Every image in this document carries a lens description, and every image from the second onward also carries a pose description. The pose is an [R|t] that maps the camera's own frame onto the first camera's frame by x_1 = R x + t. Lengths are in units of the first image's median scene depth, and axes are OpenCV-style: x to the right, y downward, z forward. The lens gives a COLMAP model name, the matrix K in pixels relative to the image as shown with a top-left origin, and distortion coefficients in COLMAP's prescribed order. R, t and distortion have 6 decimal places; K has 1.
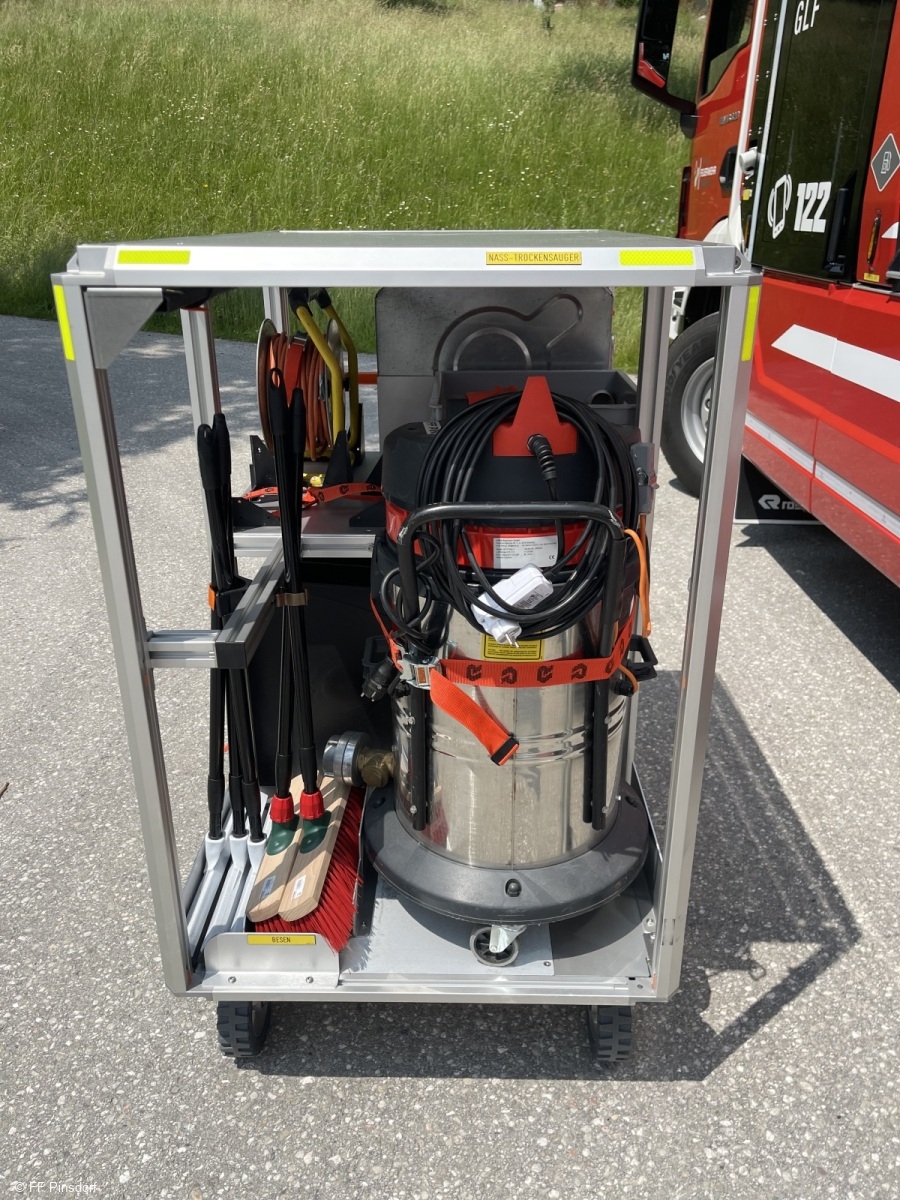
lens RADIAL K [[904.7, 0, 456.4], [0, 904.7, 595.1], [0, 0, 1]] dist [0.089265, -0.124016]
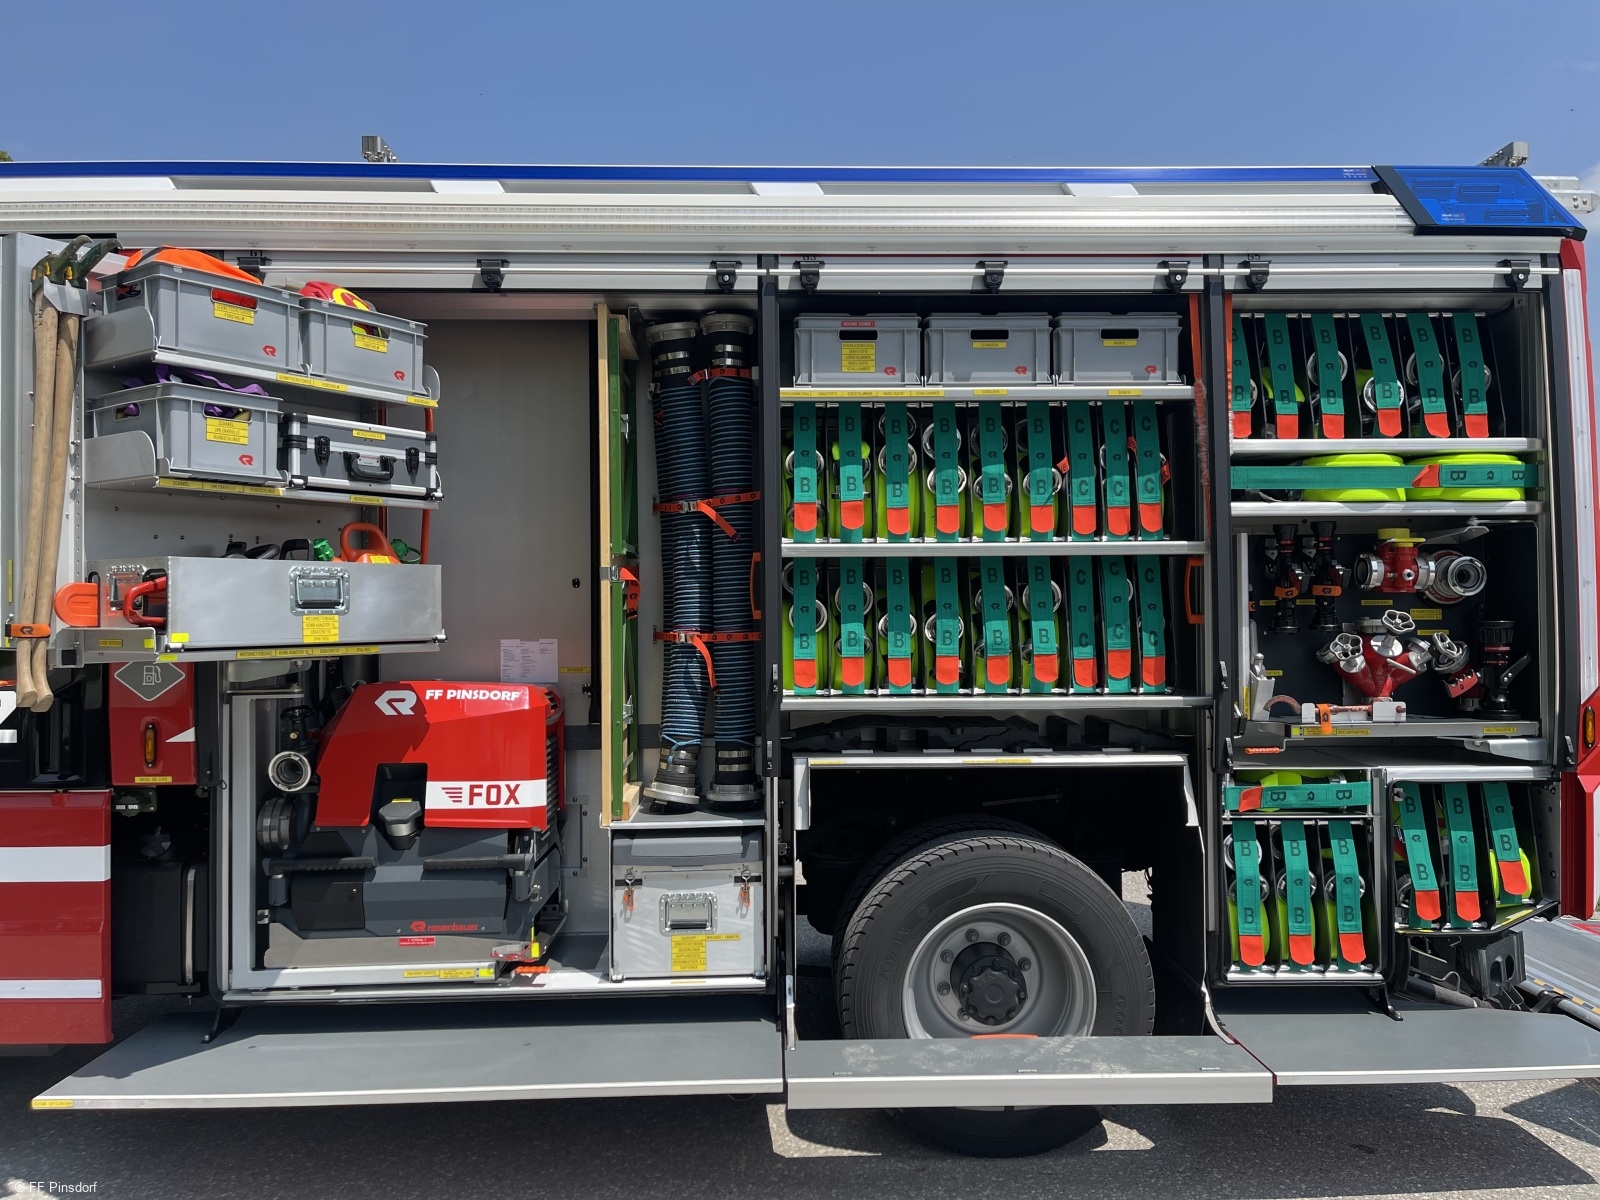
lens RADIAL K [[1206.3, 0, 813.1], [0, 1206.3, 600.4], [0, 0, 1]] dist [0.089265, -0.124016]
pose [[-0.029123, 0.000768, 0.999576, -1.033144], [0.397918, 0.917357, 0.010889, -0.290564], [-0.916959, 0.398066, -0.027021, 0.344806]]
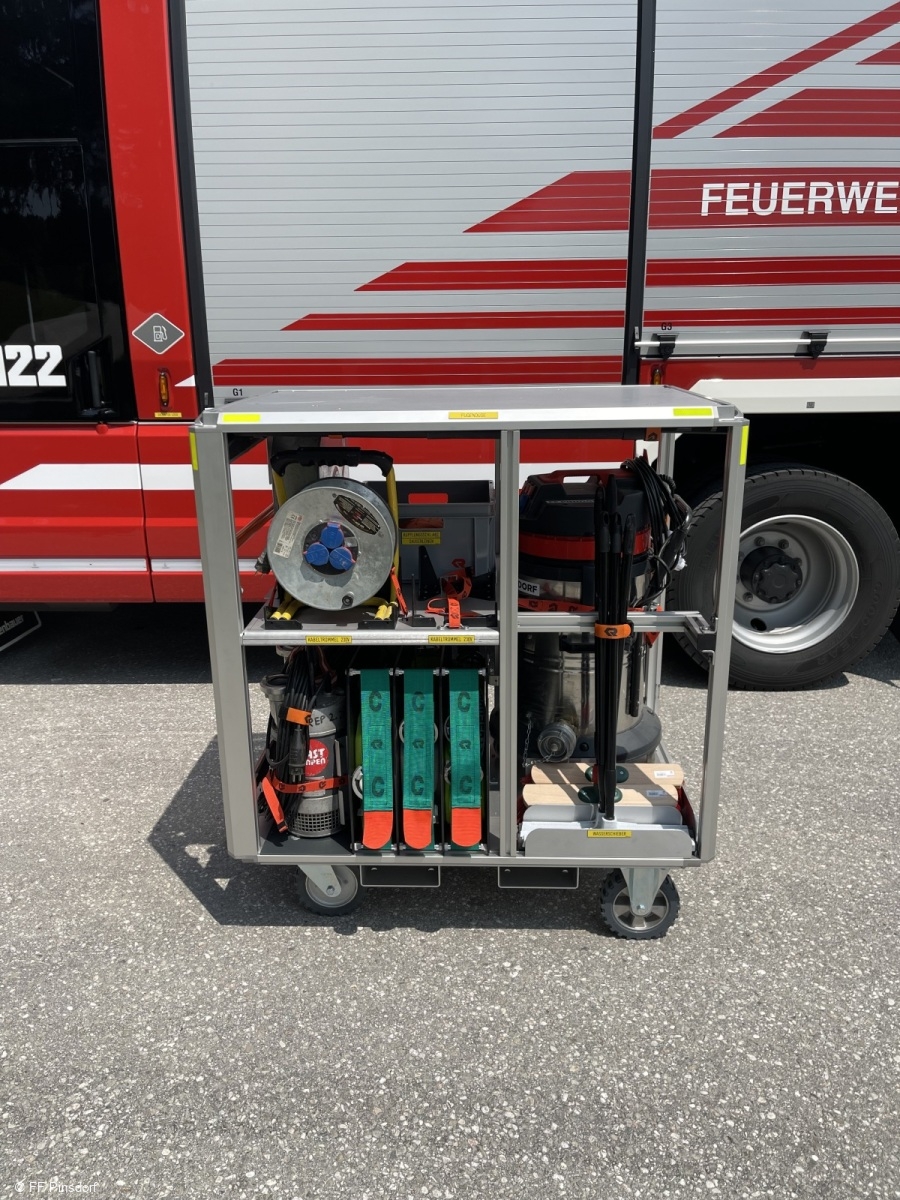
lens RADIAL K [[904.7, 0, 442.0], [0, 904.7, 602.1], [0, 0, 1]] dist [0.089265, -0.124016]
pose [[0.024786, -0.286899, 0.957640, -1.028095], [0.398981, 0.881175, 0.253664, -0.325367], [-0.916624, 0.375793, 0.136308, 0.634715]]
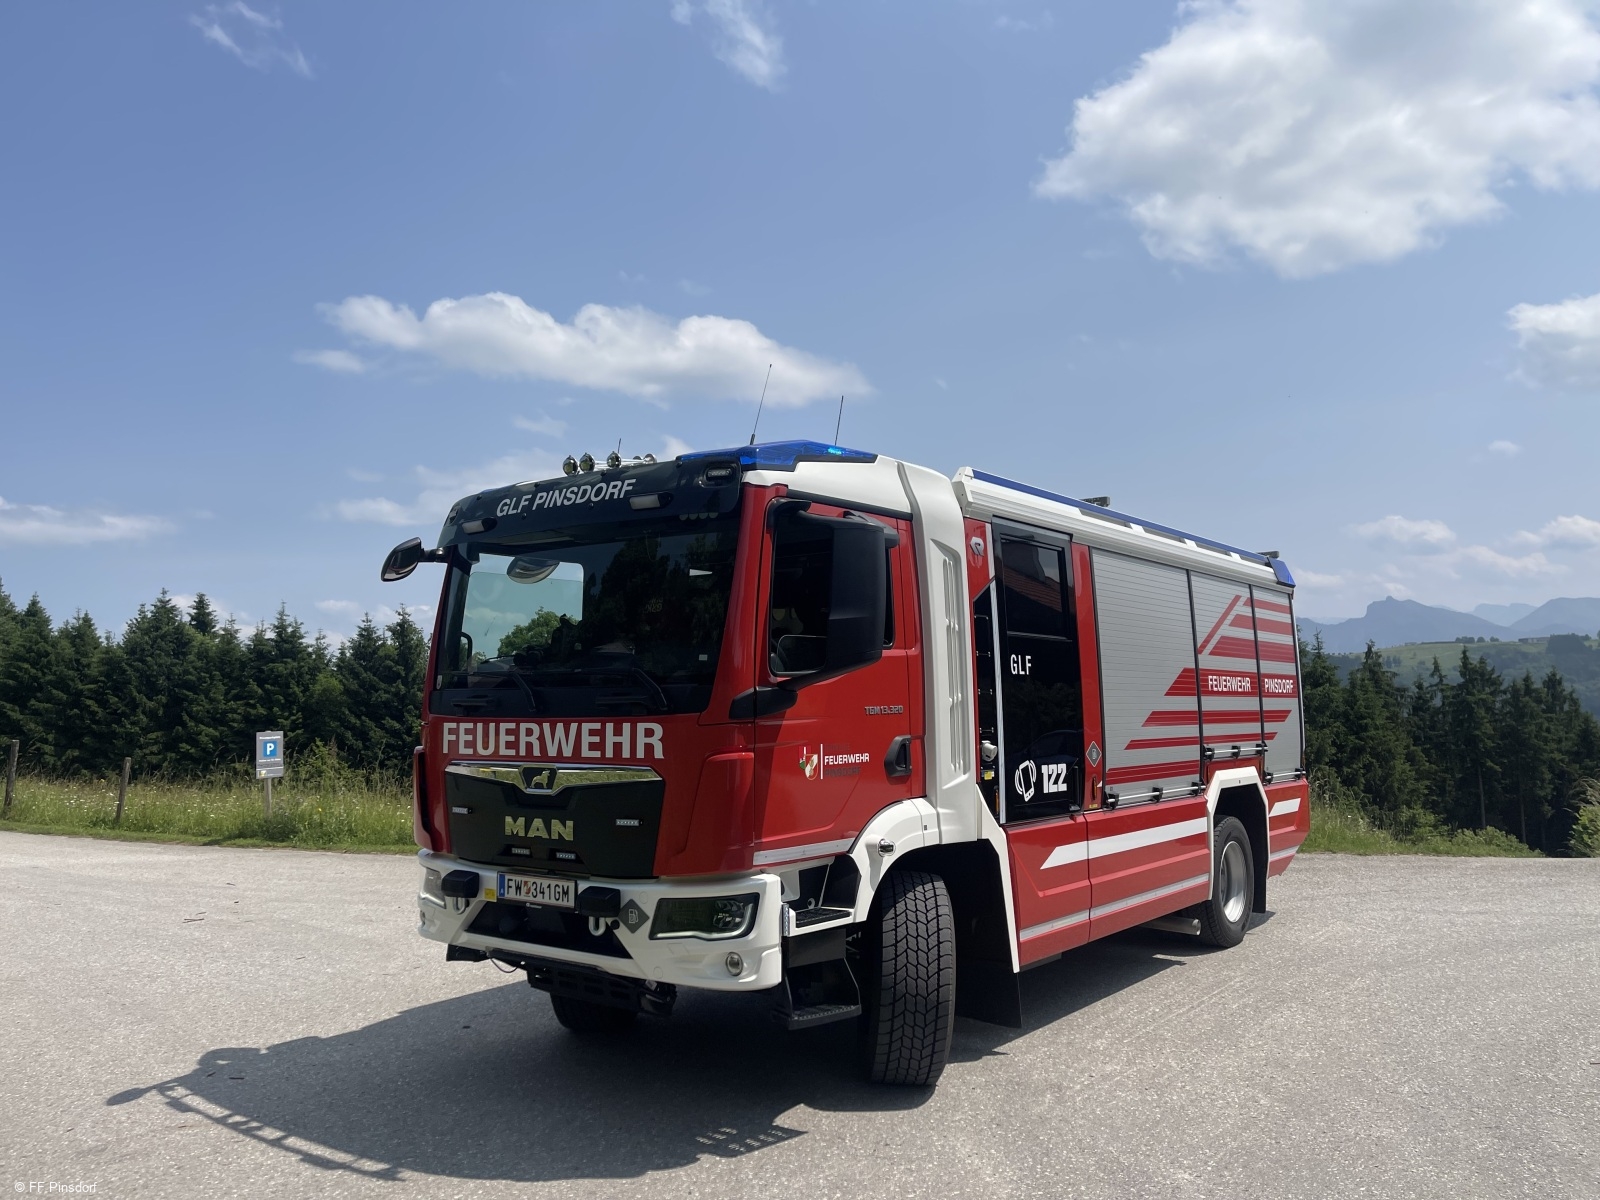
lens RADIAL K [[1206.3, 0, 805.4], [0, 1206.3, 585.5], [0, 0, 1]] dist [0.089265, -0.124016]
pose [[-0.787029, 0.051463, 0.614766, -0.820598], [0.235716, 0.945990, 0.222576, -1.773584], [-0.570108, 0.320084, -0.756652, 3.696304]]
